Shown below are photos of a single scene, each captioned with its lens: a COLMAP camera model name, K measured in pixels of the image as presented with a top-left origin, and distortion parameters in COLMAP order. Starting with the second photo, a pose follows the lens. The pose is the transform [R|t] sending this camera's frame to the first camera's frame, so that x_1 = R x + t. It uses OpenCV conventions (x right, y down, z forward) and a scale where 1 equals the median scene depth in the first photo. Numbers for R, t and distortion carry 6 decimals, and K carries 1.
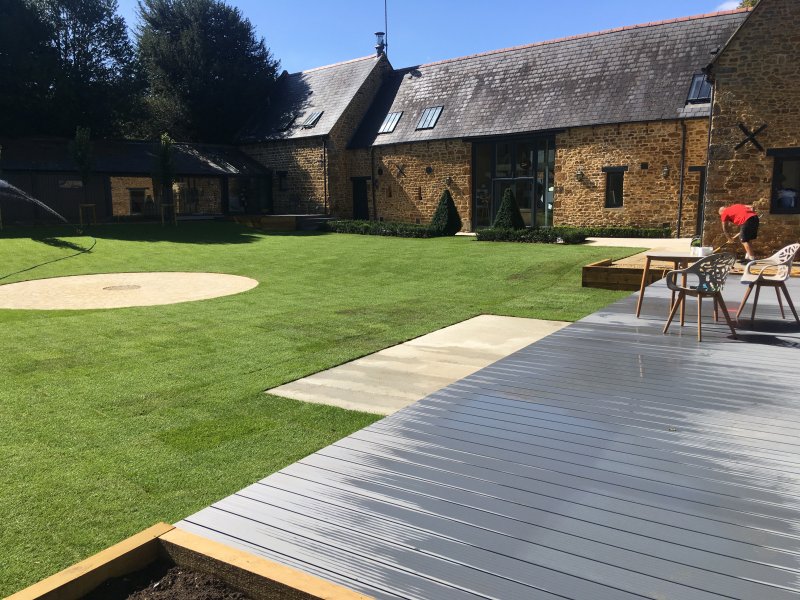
lens RADIAL K [[670.4, 0, 393.0], [0, 670.4, 303.4], [0, 0, 1]] dist [0.103226, -0.161774]
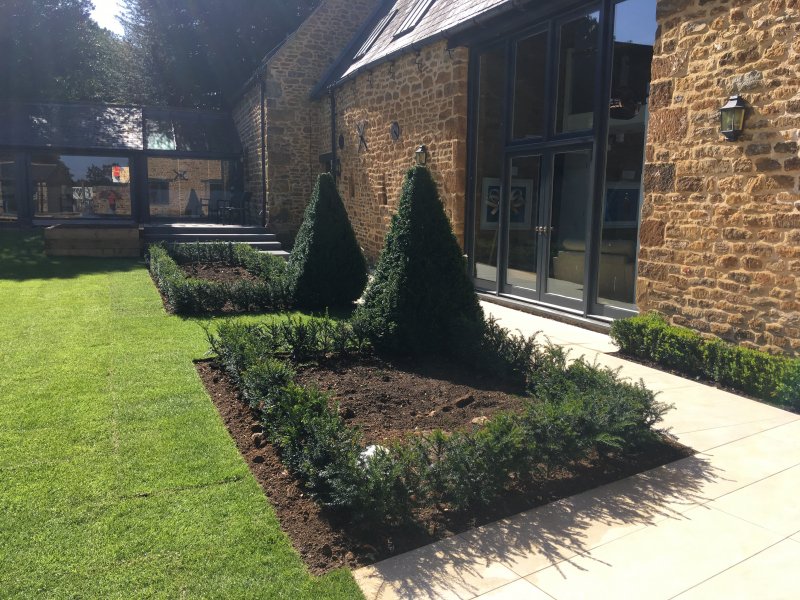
lens RADIAL K [[670.4, 0, 401.2], [0, 670.4, 300.3], [0, 0, 1]] dist [0.103226, -0.161774]
pose [[0.916790, 0.083818, -0.390476, 0.254825], [-0.087260, 0.996145, 0.008951, -0.112779], [0.389721, 0.025867, 0.920570, 0.708688]]
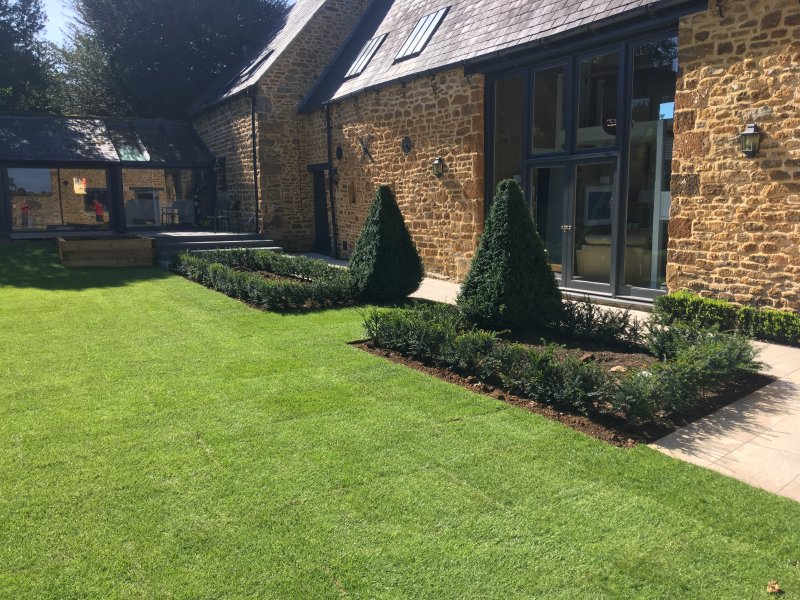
lens RADIAL K [[670.4, 0, 398.1], [0, 670.4, 298.7], [0, 0, 1]] dist [0.103226, -0.161774]
pose [[0.964962, 0.040617, -0.259228, 0.194038], [-0.043384, 0.999046, -0.004962, -0.102137], [0.258779, 0.016035, 0.965803, 0.627240]]
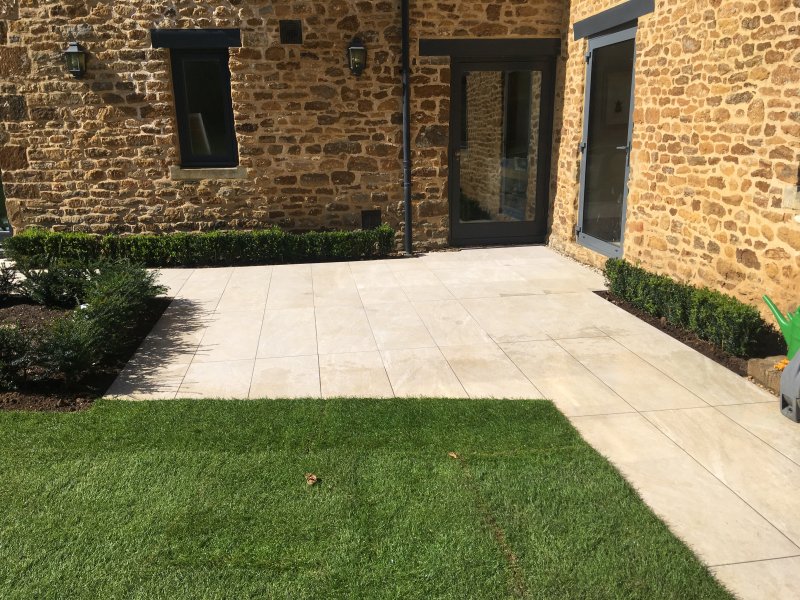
lens RADIAL K [[670.4, 0, 406.3], [0, 670.4, 300.0], [0, 0, 1]] dist [0.103226, -0.161774]
pose [[0.752821, -0.165404, 0.637104, 0.170242], [0.110121, 0.985920, 0.125841, -0.102224], [-0.648948, -0.024577, 0.760436, 0.649337]]
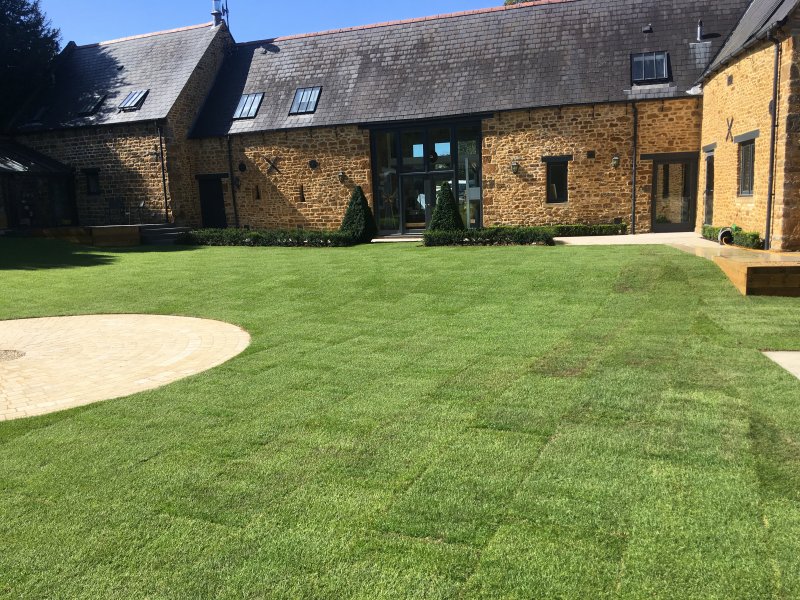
lens RADIAL K [[670.4, 0, 395.5], [0, 670.4, 299.8], [0, 0, 1]] dist [0.103226, -0.161774]
pose [[0.930833, -0.071017, 0.358479, -0.176211], [0.079955, 0.996747, -0.010153, -0.022691], [-0.356591, 0.038113, 0.933483, 0.246913]]
